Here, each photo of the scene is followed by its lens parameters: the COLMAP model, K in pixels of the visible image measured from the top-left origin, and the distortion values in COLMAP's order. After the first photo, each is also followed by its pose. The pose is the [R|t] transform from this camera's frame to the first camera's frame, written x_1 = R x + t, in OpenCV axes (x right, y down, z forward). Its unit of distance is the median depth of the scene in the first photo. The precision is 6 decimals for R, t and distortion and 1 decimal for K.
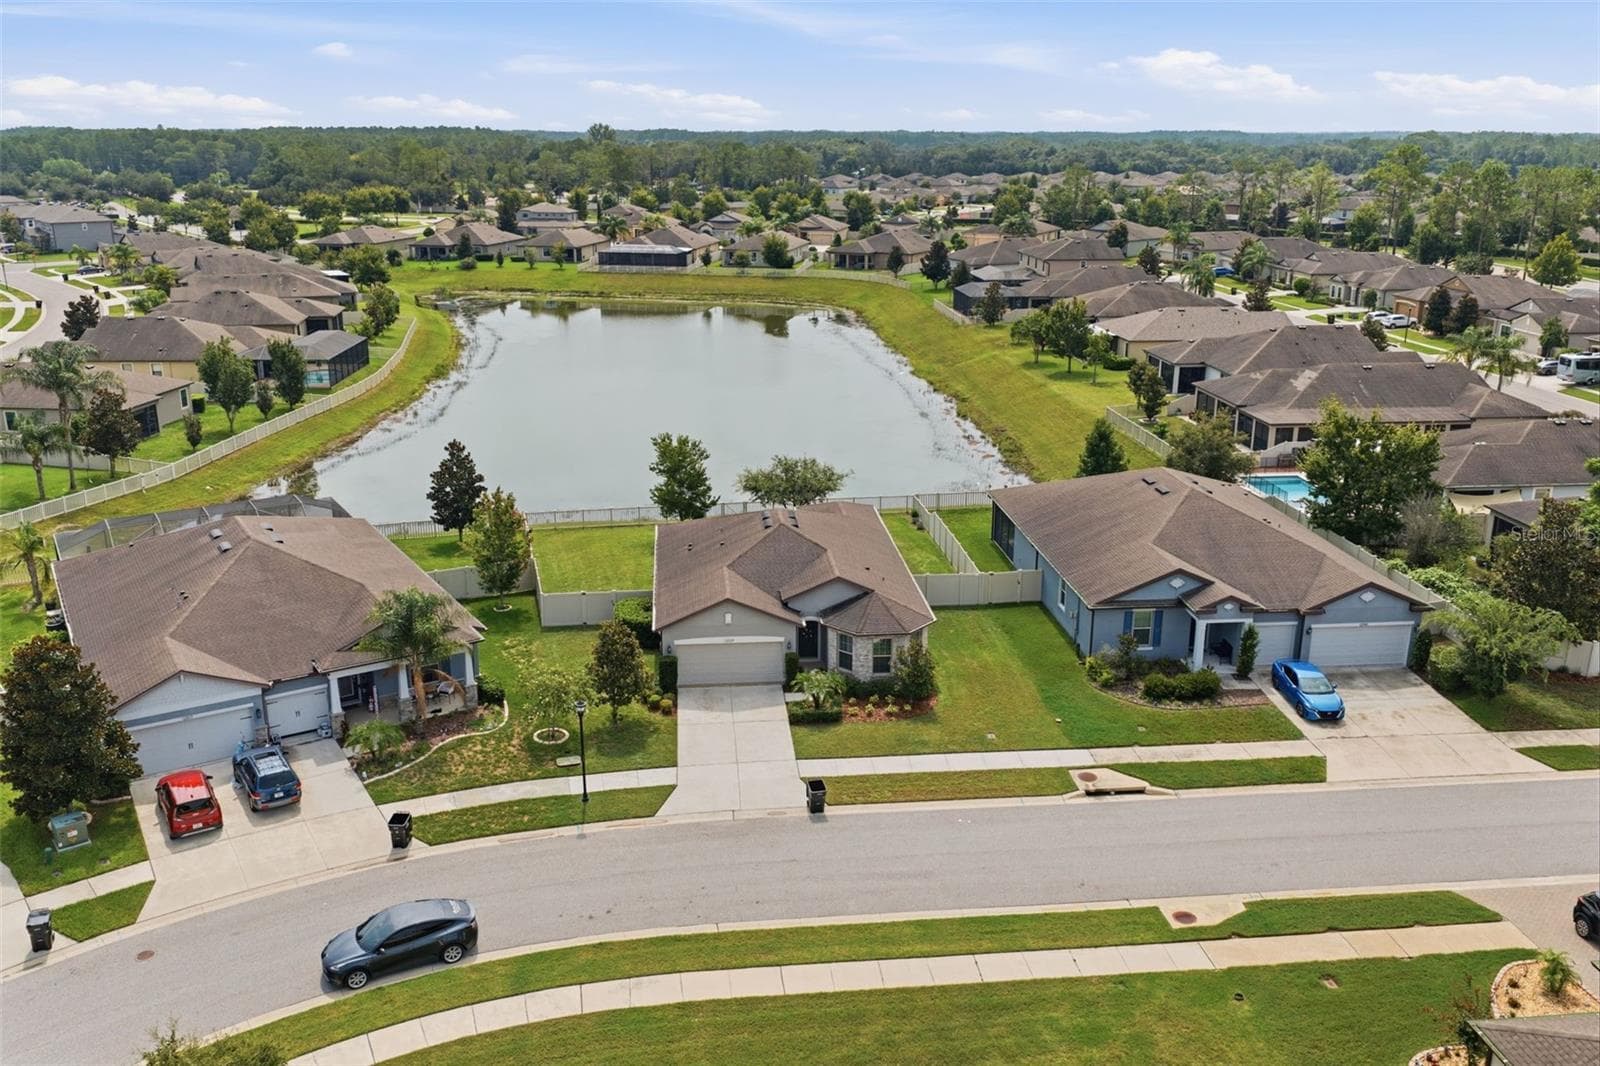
lens RADIAL K [[1328.4, 0, 799.7], [0, 1328.4, 536.8], [0, 0, 1]] dist [0.023227, -0.039408]
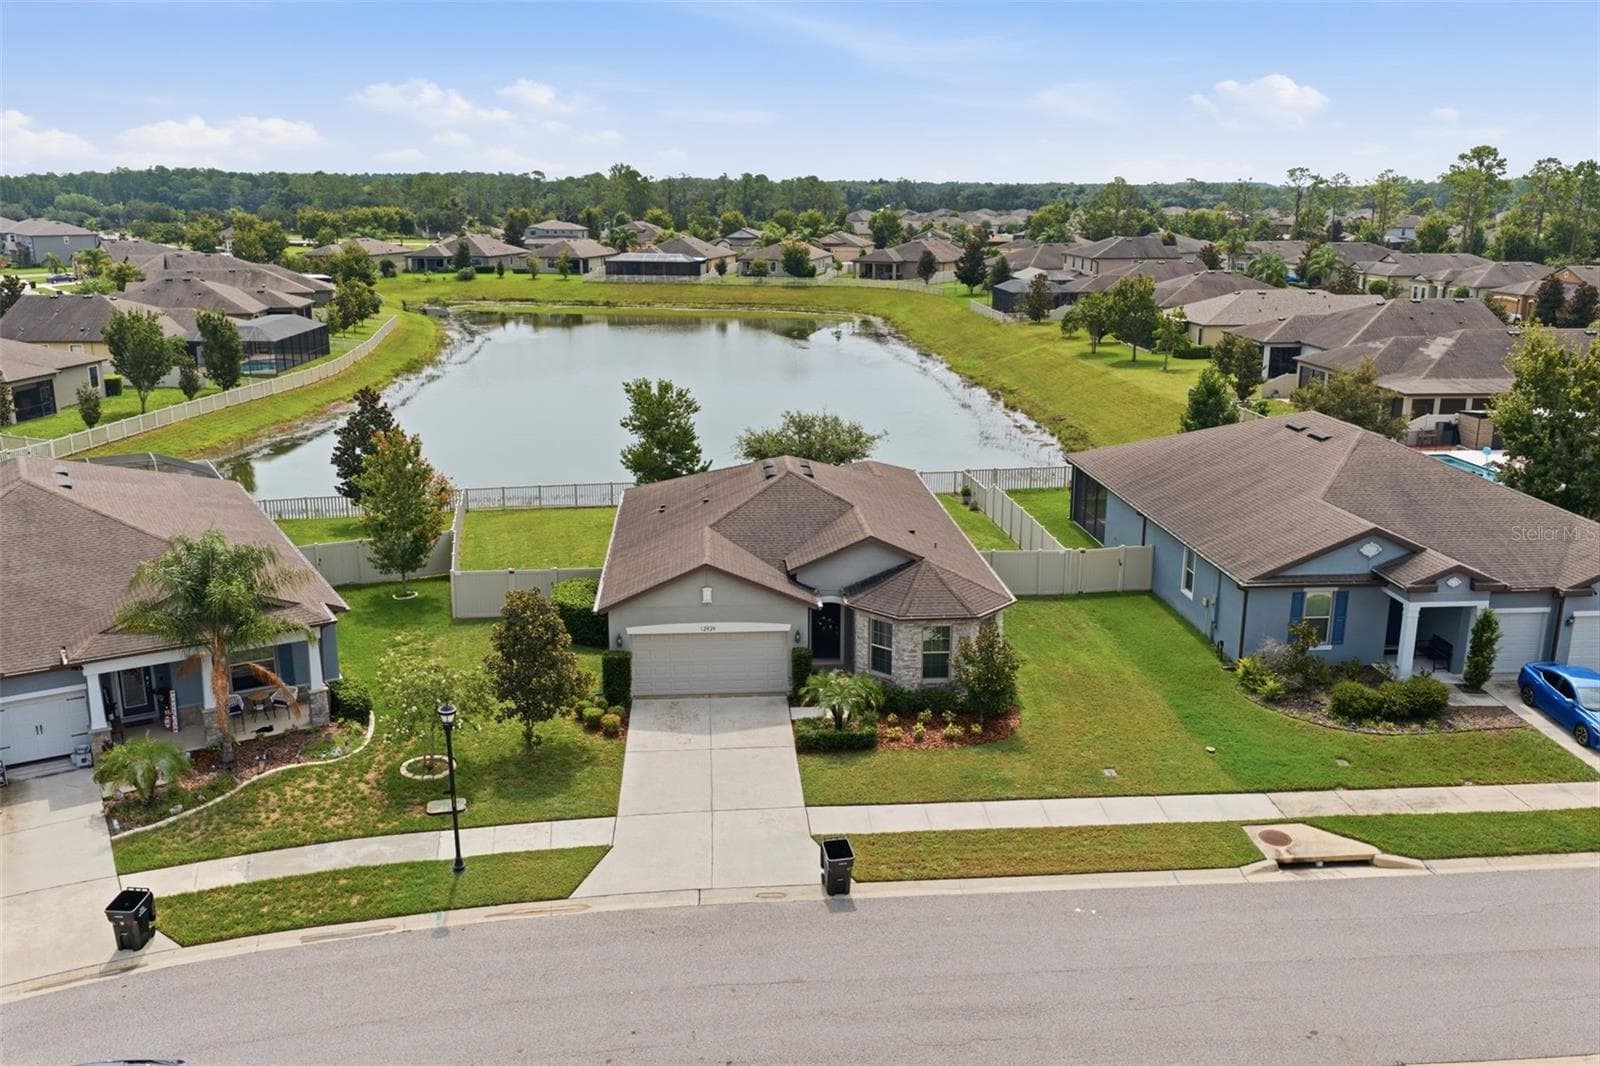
lens RADIAL K [[1328.4, 0, 799.7], [0, 1328.4, 536.8], [0, 0, 1]] dist [0.023227, -0.039408]
pose [[0.999841, 0.004012, -0.017362, 0.004276], [-0.004700, 0.999197, -0.039781, 0.054463], [0.017189, 0.039856, 0.999058, 0.305533]]
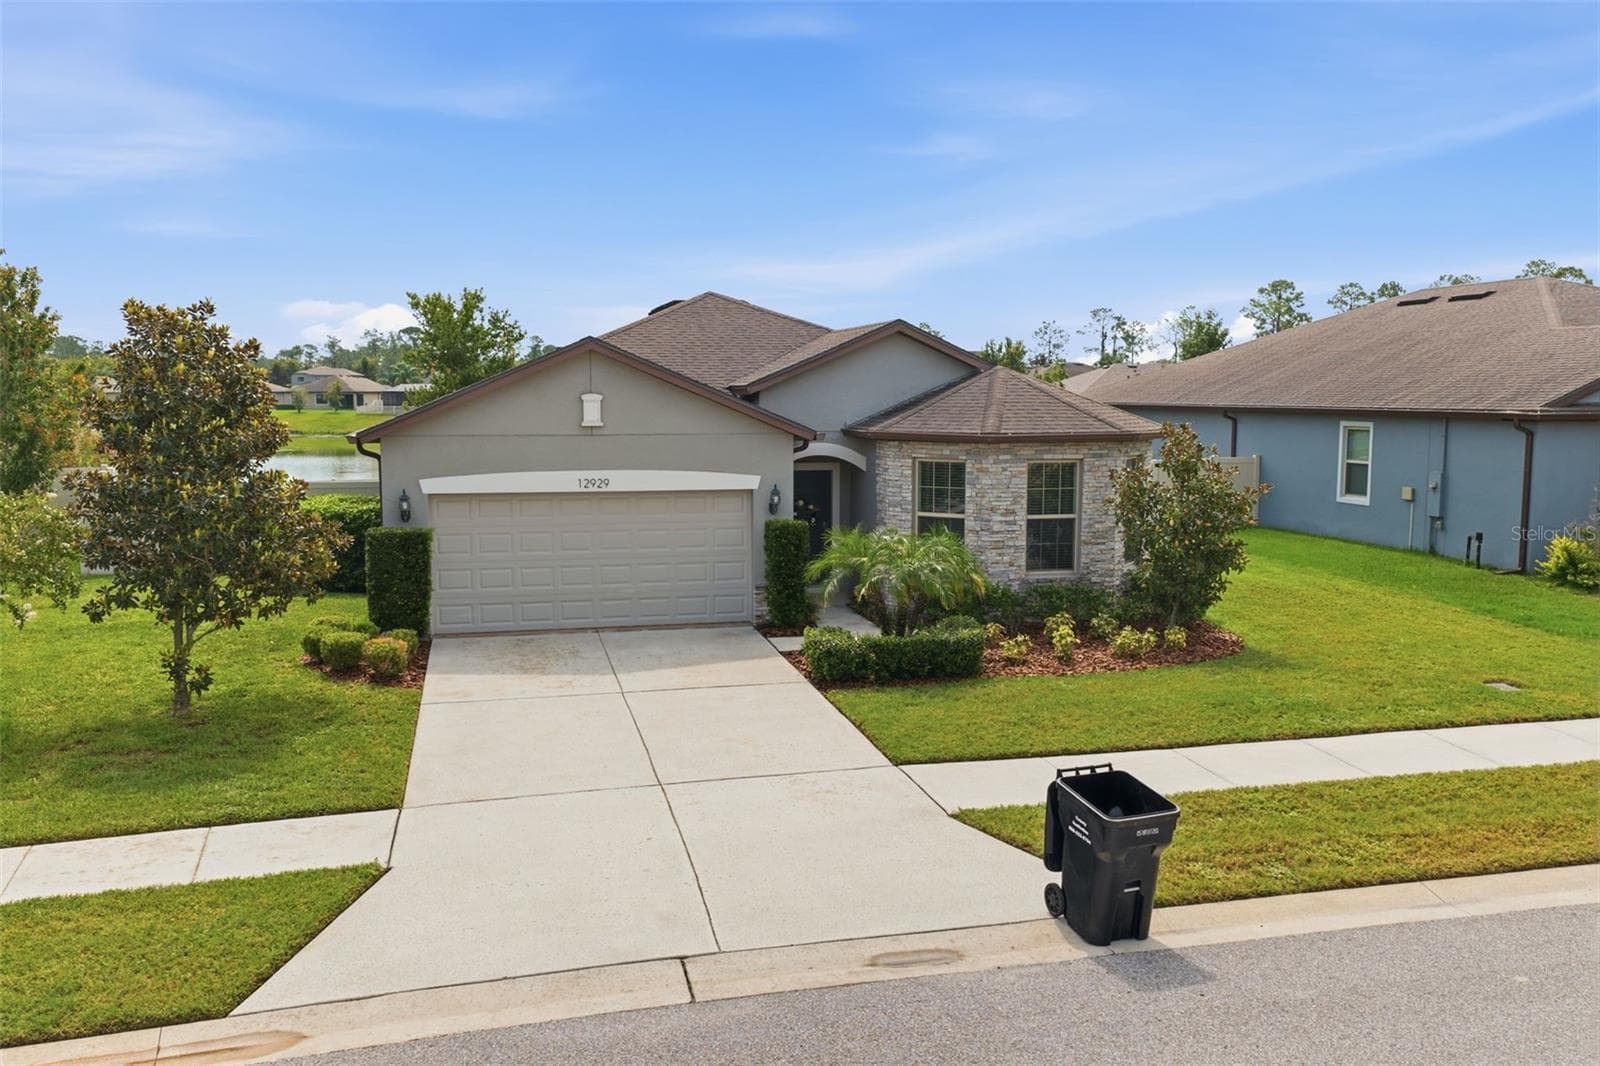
lens RADIAL K [[1328.4, 0, 799.7], [0, 1328.4, 536.8], [0, 0, 1]] dist [0.023227, -0.039408]
pose [[0.989799, -0.017269, 0.141423, -0.046502], [0.043207, 0.982264, -0.182458, 0.143640], [-0.135764, 0.186707, 0.972990, 0.632862]]
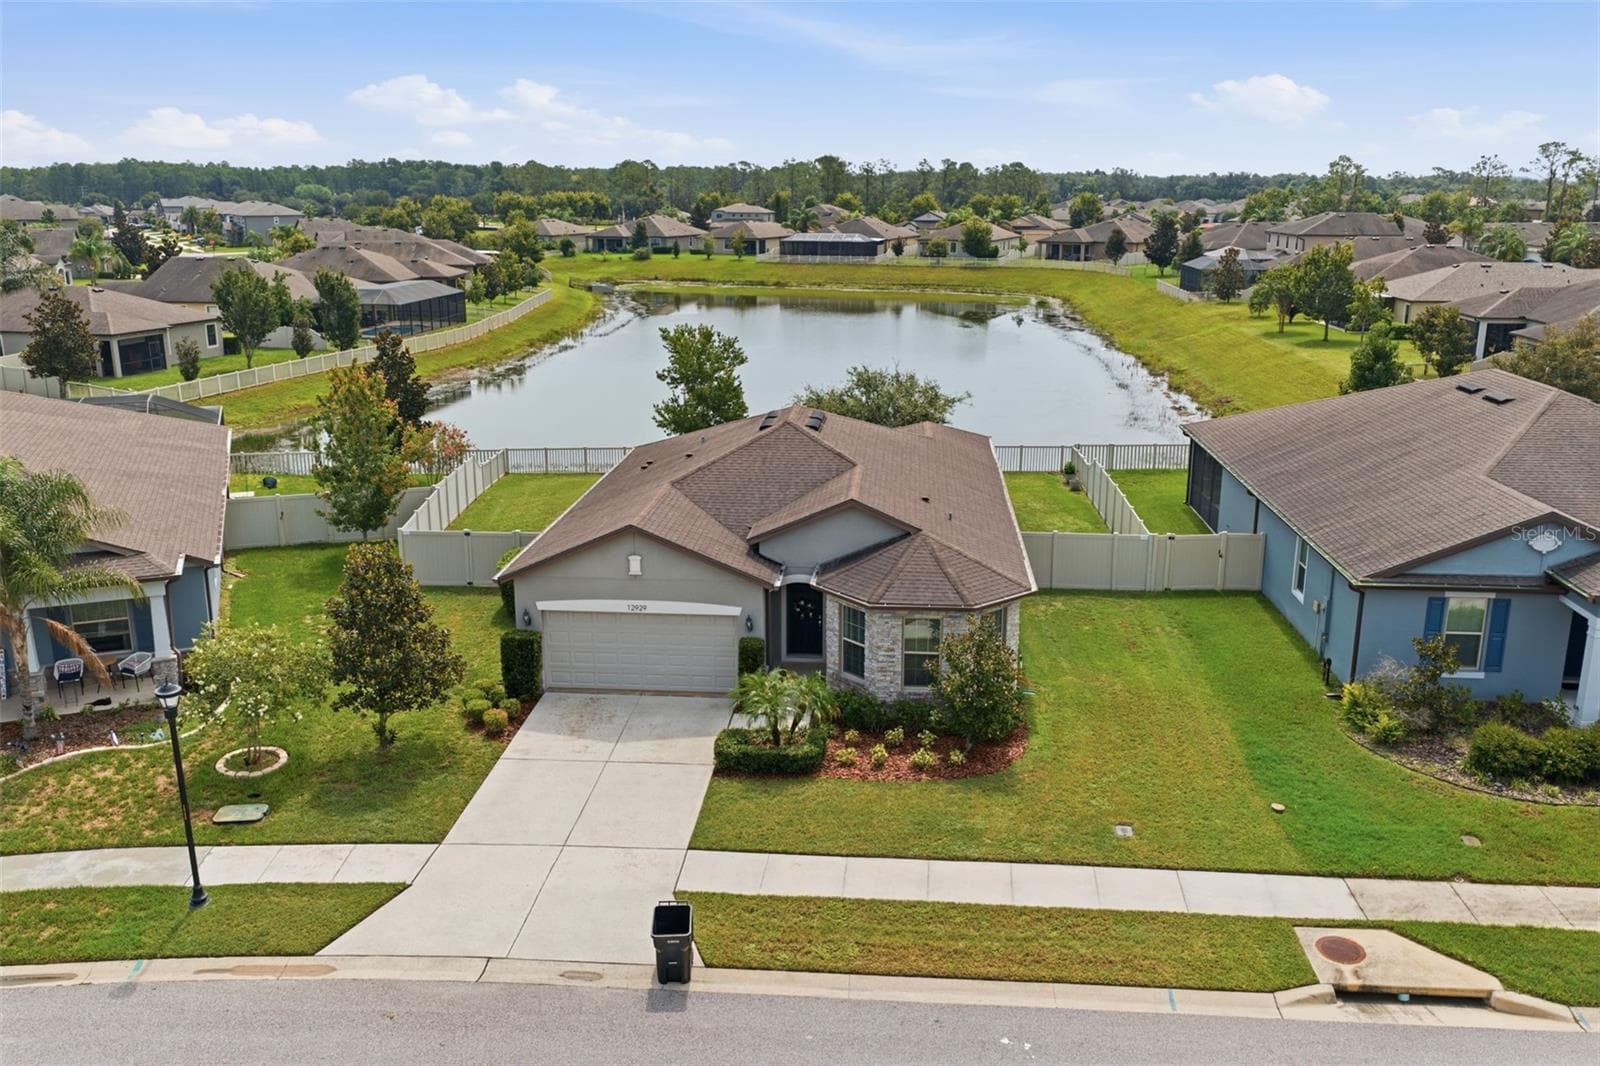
lens RADIAL K [[1328.4, 0, 799.7], [0, 1328.4, 536.8], [0, 0, 1]] dist [0.023227, -0.039408]
pose [[0.984177, 0.043291, -0.171819, 0.094643], [-0.049808, 0.998187, -0.033796, 0.060367], [0.170044, 0.041819, 0.984549, 0.454682]]
